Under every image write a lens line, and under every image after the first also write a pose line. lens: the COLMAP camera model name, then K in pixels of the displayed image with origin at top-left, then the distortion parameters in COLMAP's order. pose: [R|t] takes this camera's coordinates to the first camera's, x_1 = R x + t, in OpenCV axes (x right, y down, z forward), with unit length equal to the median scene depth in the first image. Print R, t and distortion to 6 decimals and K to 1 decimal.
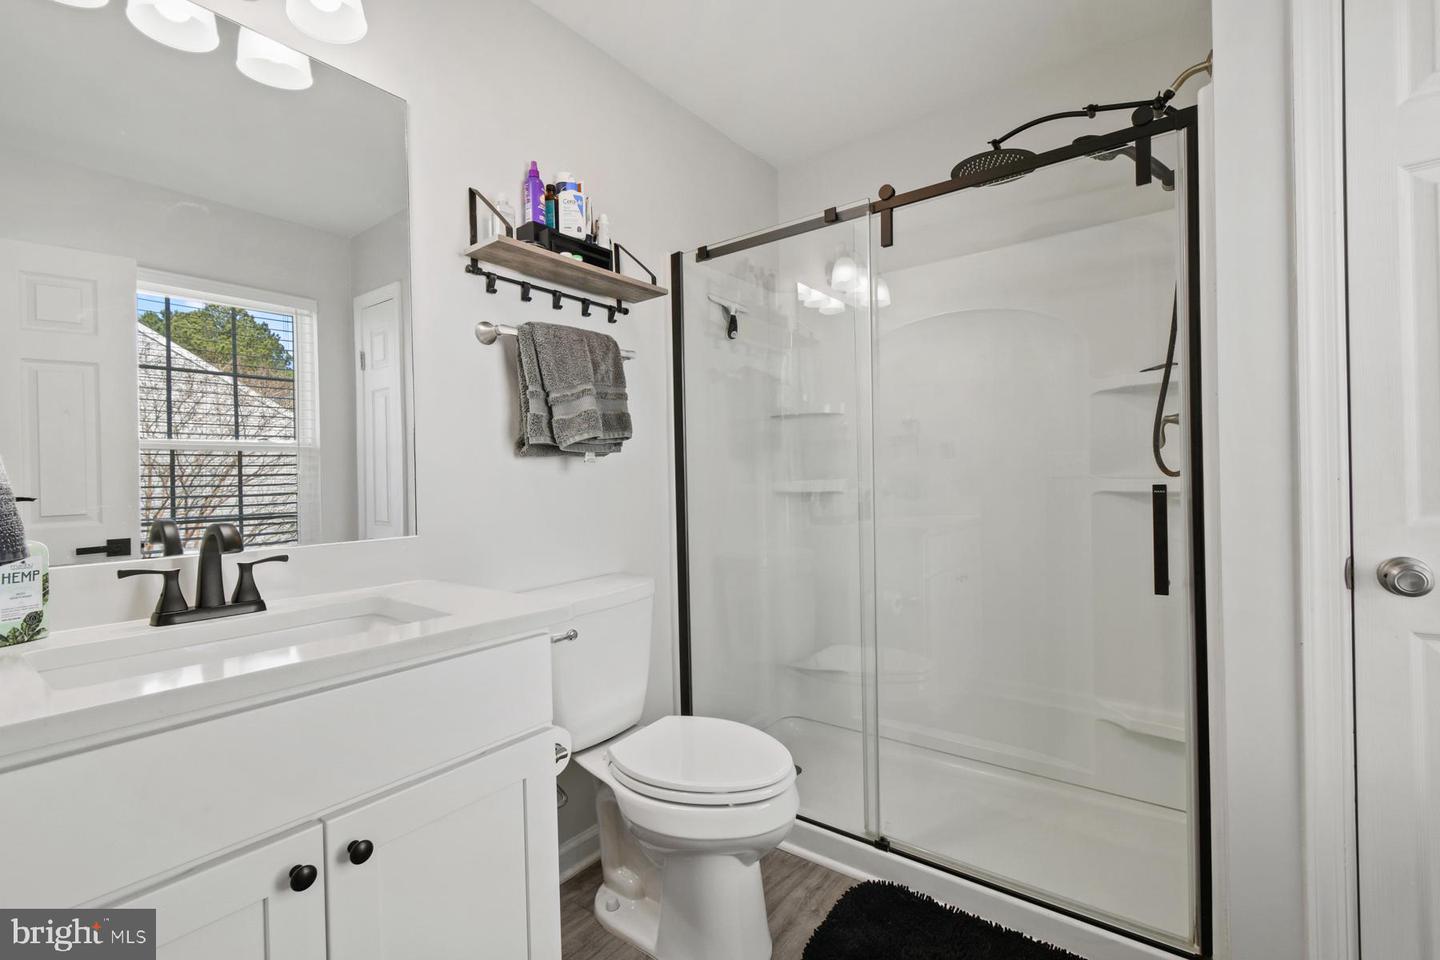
lens RADIAL K [[632.2, 0, 720.0], [0, 632.2, 480.0], [0, 0, 1]] dist [0.012447, -0.000108]
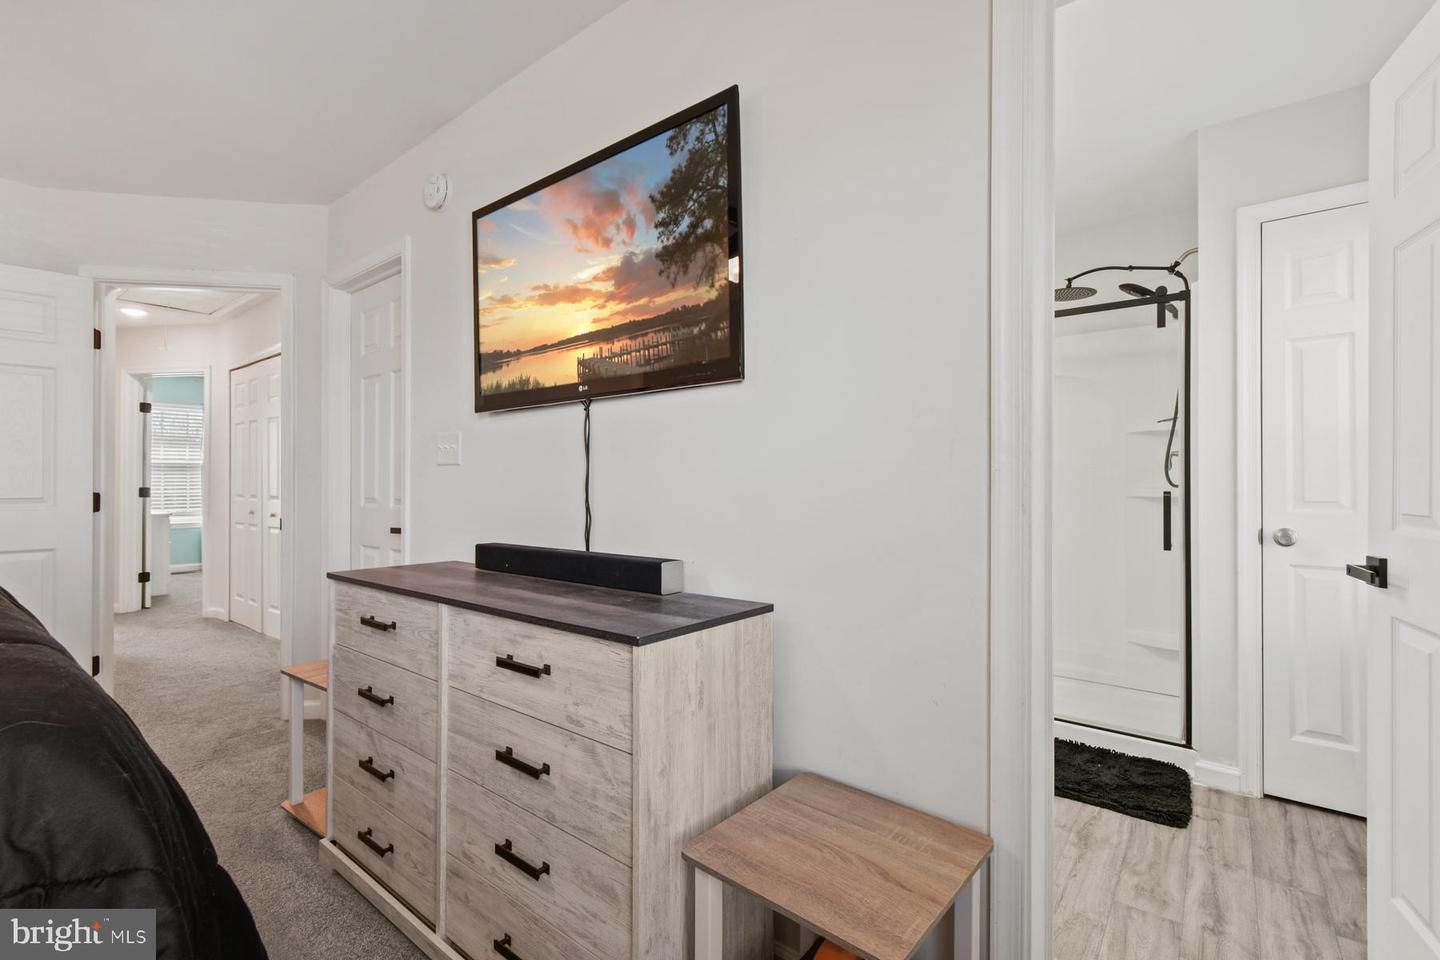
lens RADIAL K [[632.2, 0, 720.0], [0, 632.2, 480.0], [0, 0, 1]] dist [0.012447, -0.000108]
pose [[0.999640, 0.024604, -0.010745, -0.576674], [-0.024689, 0.999665, -0.007798, 0.020390], [0.010550, 0.008060, 0.999912, -0.844097]]
